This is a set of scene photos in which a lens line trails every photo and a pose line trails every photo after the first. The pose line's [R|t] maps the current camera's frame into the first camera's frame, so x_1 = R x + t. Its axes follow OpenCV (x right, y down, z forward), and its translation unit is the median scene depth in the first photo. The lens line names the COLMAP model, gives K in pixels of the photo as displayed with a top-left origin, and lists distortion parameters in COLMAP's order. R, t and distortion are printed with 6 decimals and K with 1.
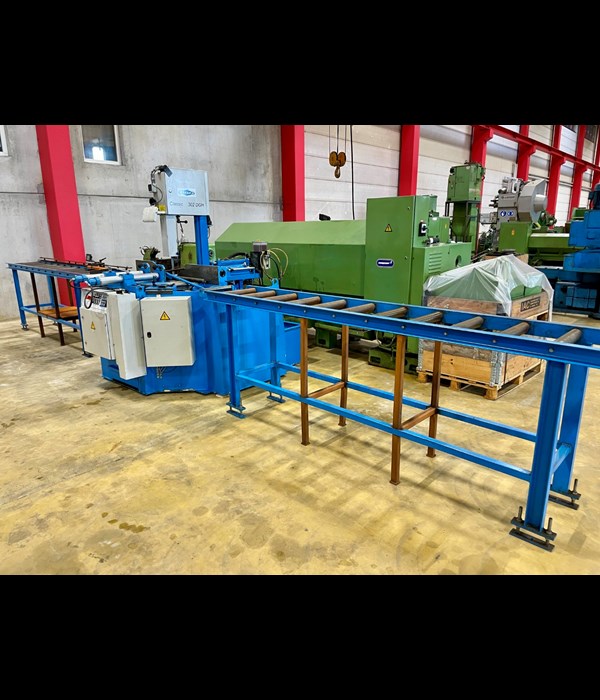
lens RADIAL K [[471.6, 0, 300.0], [0, 471.6, 350.0], [0, 0, 1]] dist [0.065850, -0.130942]
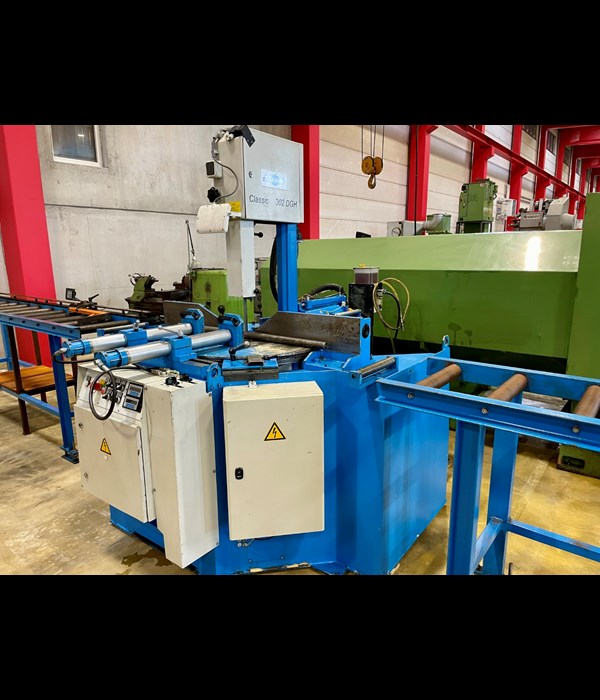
lens RADIAL K [[471.6, 0, 300.0], [0, 471.6, 350.0], [0, 0, 1]] dist [0.065850, -0.130942]
pose [[0.996517, -0.018692, 0.081263, -0.194521], [0.022537, 0.998657, -0.046660, -0.084481], [-0.080282, 0.048329, 0.995600, 0.354276]]
